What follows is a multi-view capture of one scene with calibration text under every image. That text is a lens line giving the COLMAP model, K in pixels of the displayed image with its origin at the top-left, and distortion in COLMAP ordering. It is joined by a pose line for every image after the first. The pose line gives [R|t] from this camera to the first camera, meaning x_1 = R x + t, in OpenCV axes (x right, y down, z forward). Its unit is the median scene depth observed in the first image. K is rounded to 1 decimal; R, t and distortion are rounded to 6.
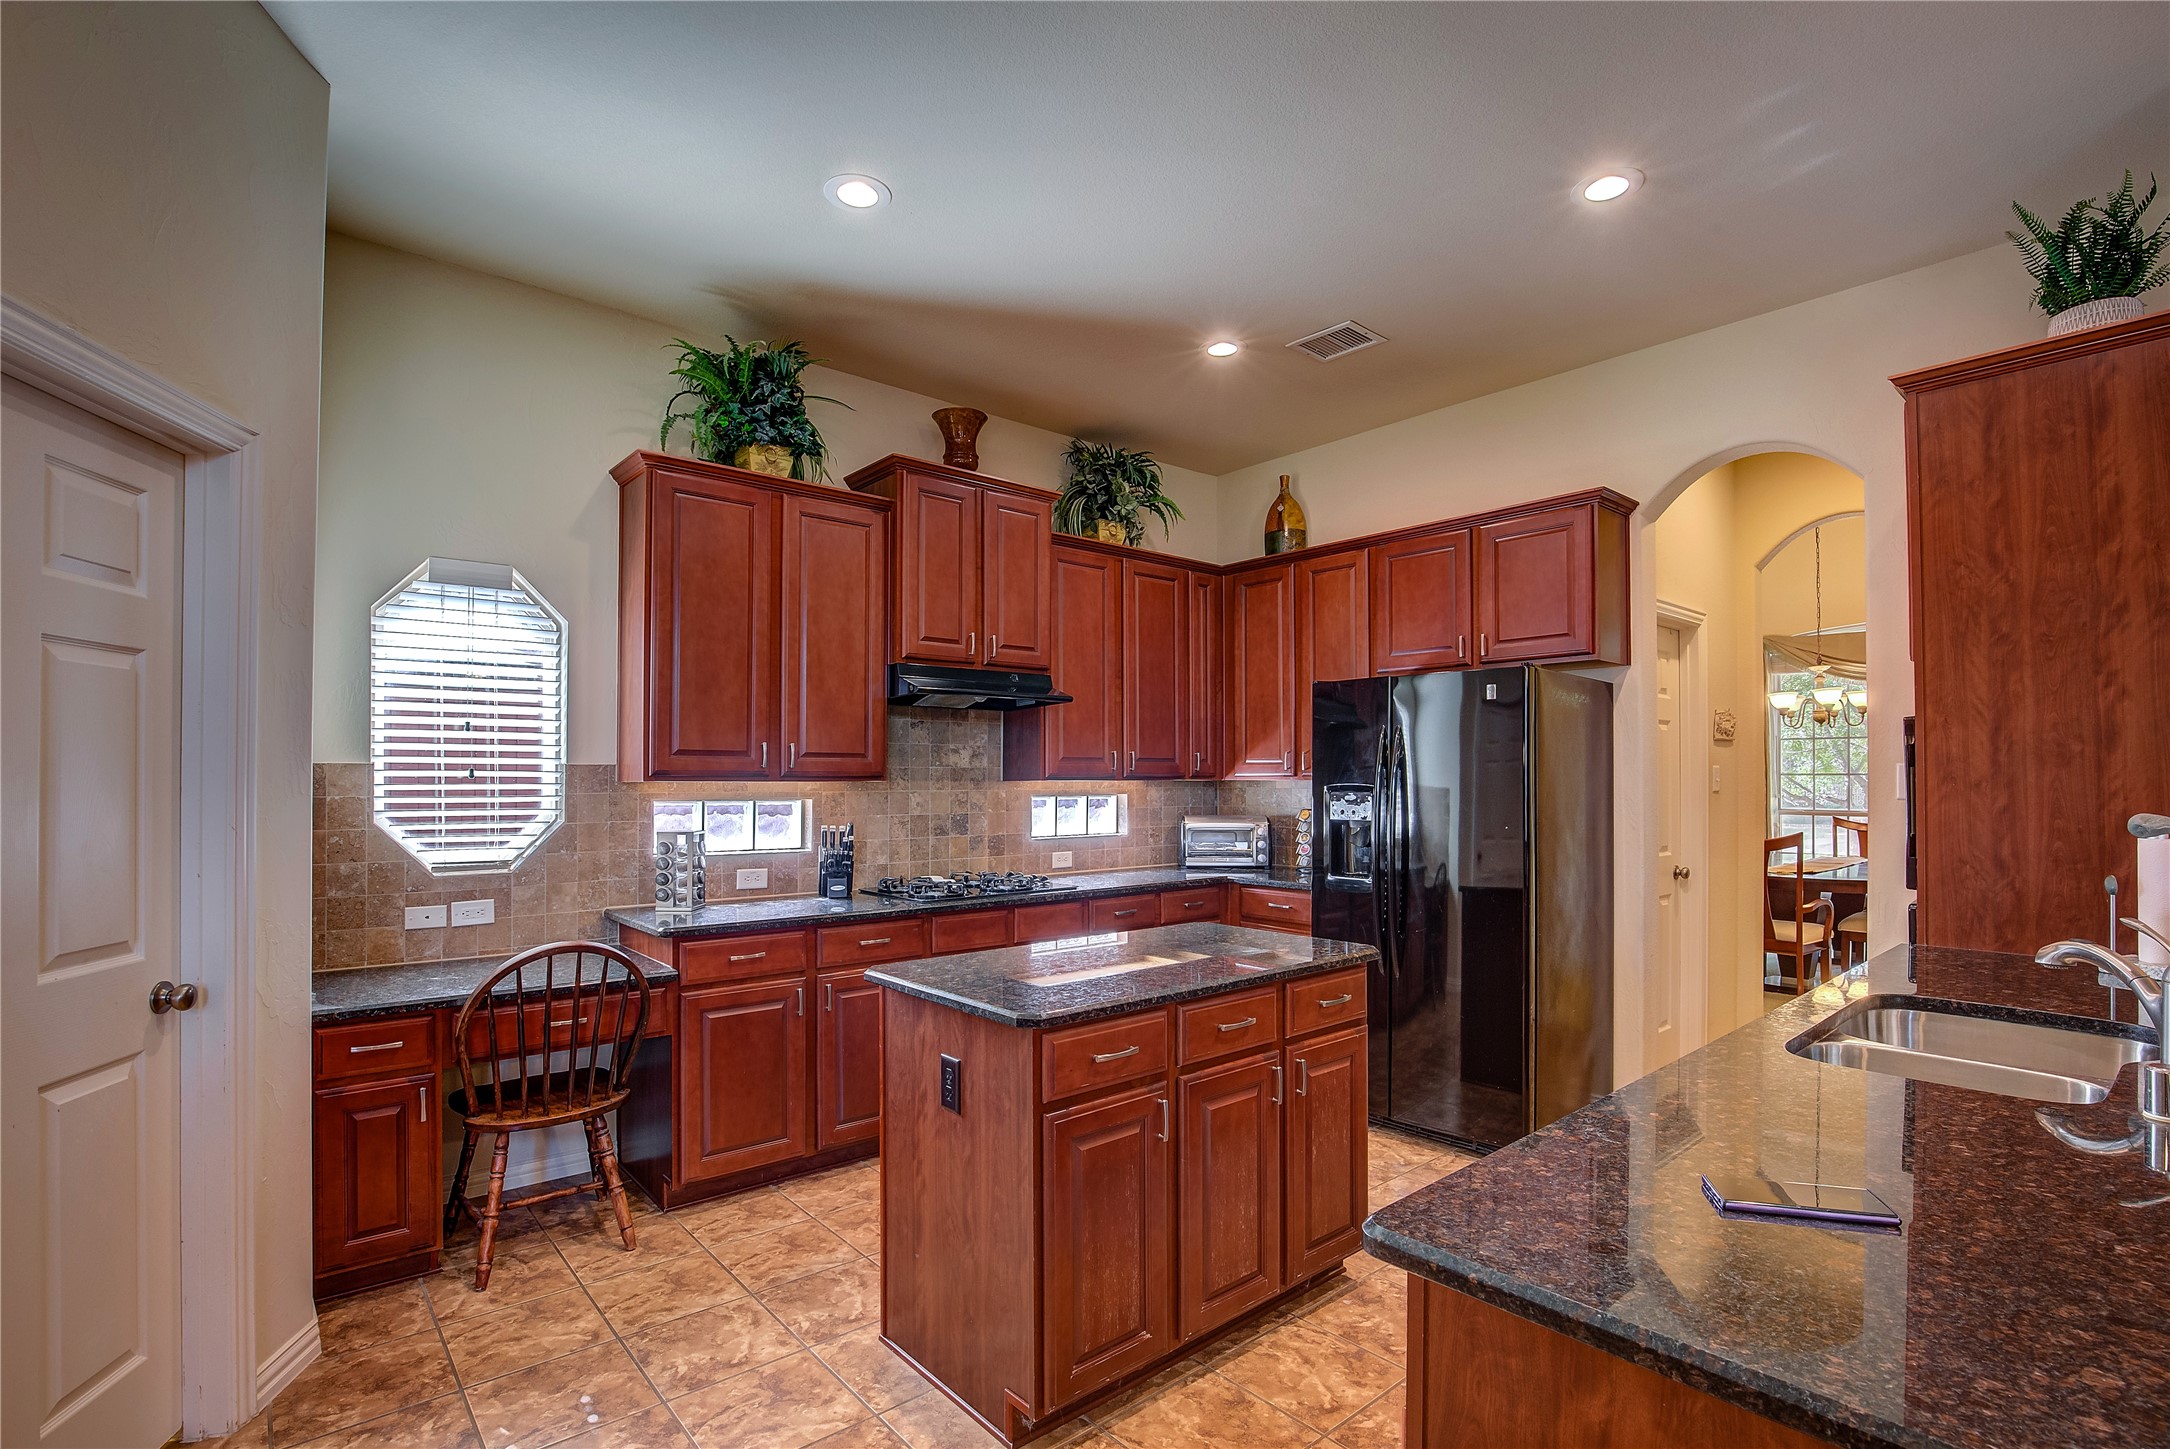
lens RADIAL K [[999.2, 0, 1102.9], [0, 999.2, 778.5], [0, 0, 1]] dist [-0.028237, 0.003928]
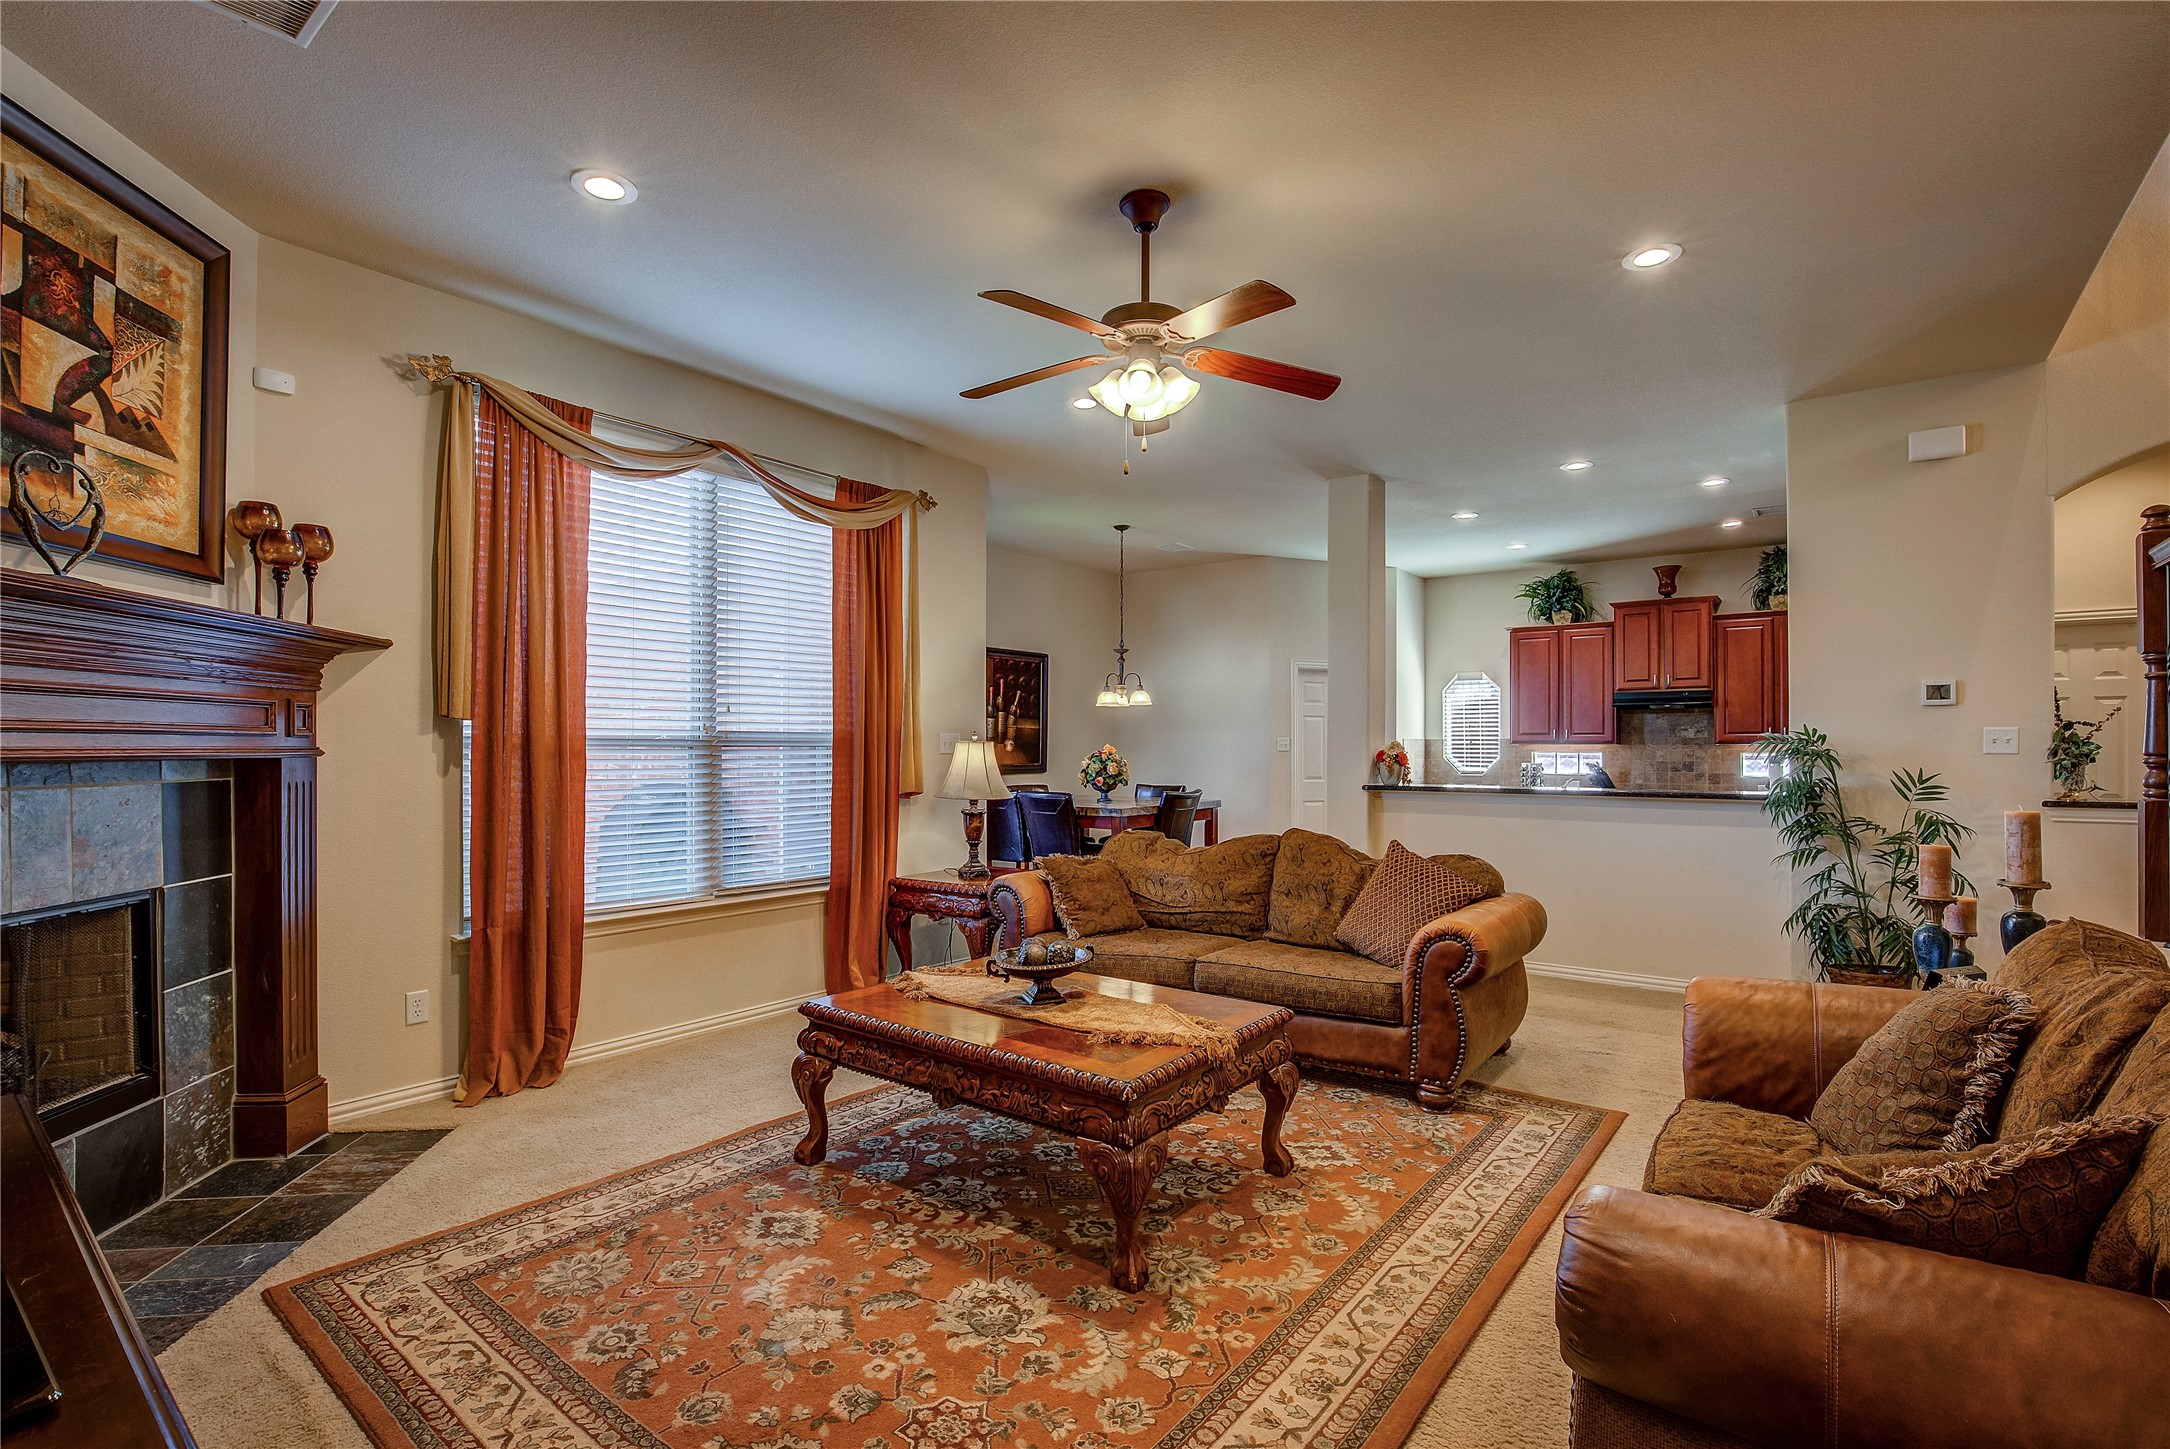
lens RADIAL K [[999.2, 0, 1069.3], [0, 999.2, 734.2], [0, 0, 1]] dist [-0.028237, 0.003928]
pose [[0.190765, -0.013652, -0.981541, 1.915299], [-0.002175, 0.999895, -0.014330, 0.015547], [0.981633, 0.004869, 0.190716, -0.701468]]
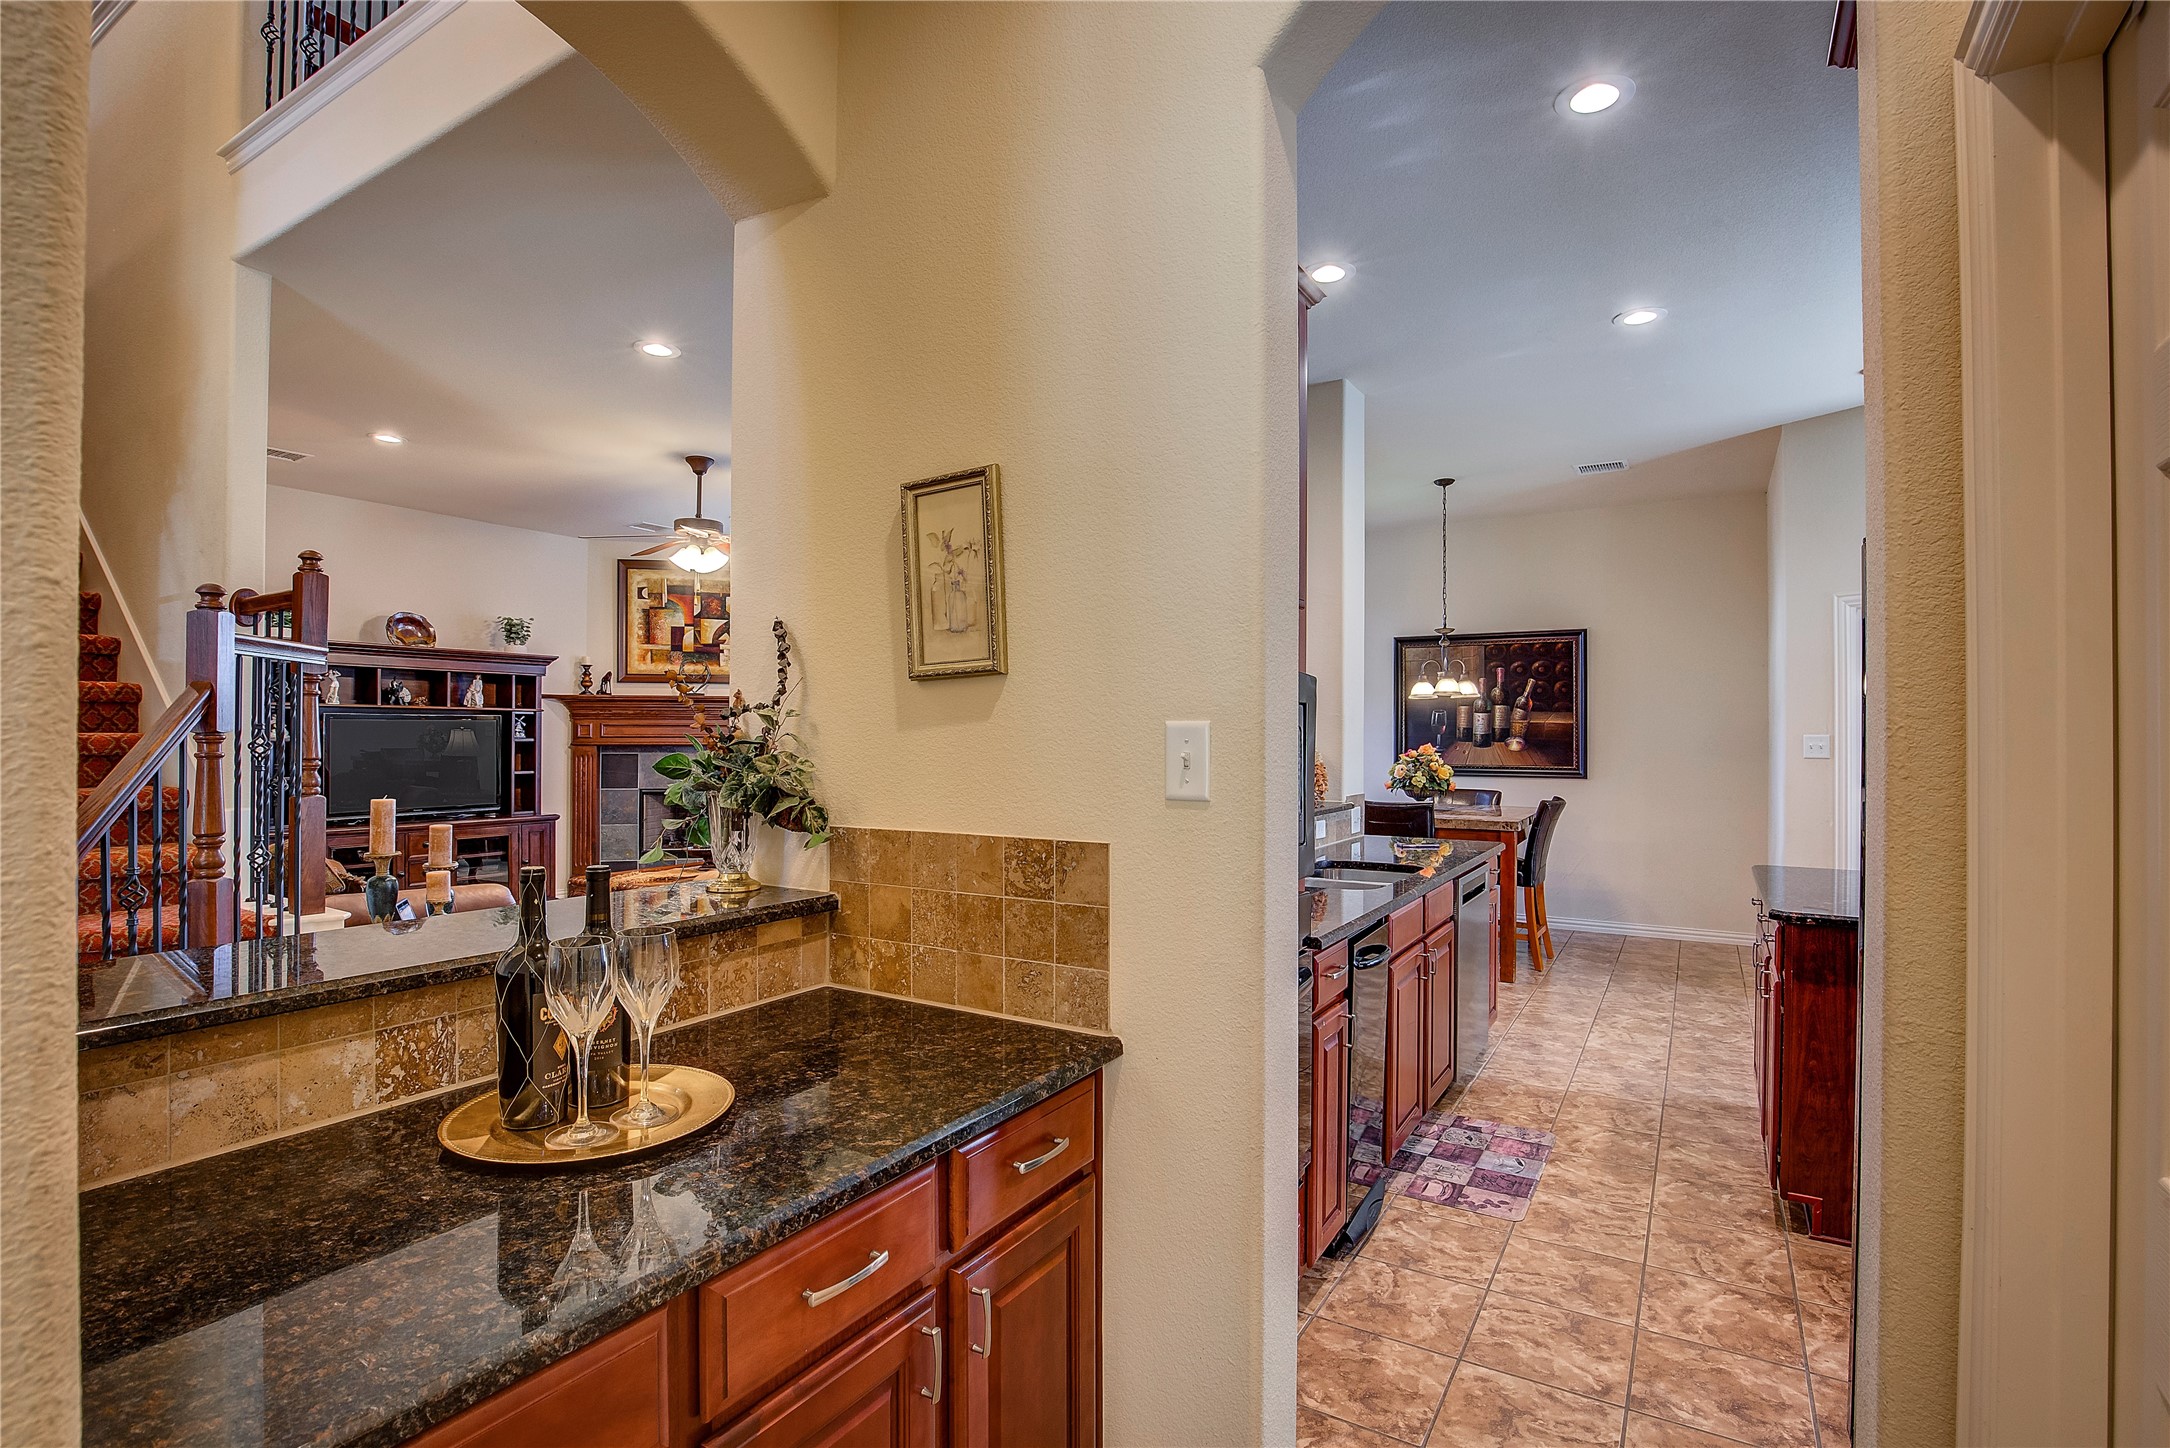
lens RADIAL K [[999.2, 0, 1112.7], [0, 999.2, 726.8], [0, 0, 1]] dist [-0.028237, 0.003928]
pose [[-0.950676, -0.008112, -0.310079, 0.922814], [-0.005941, 0.999951, -0.007943, -0.006311], [0.310128, -0.005709, -0.950678, 1.310893]]
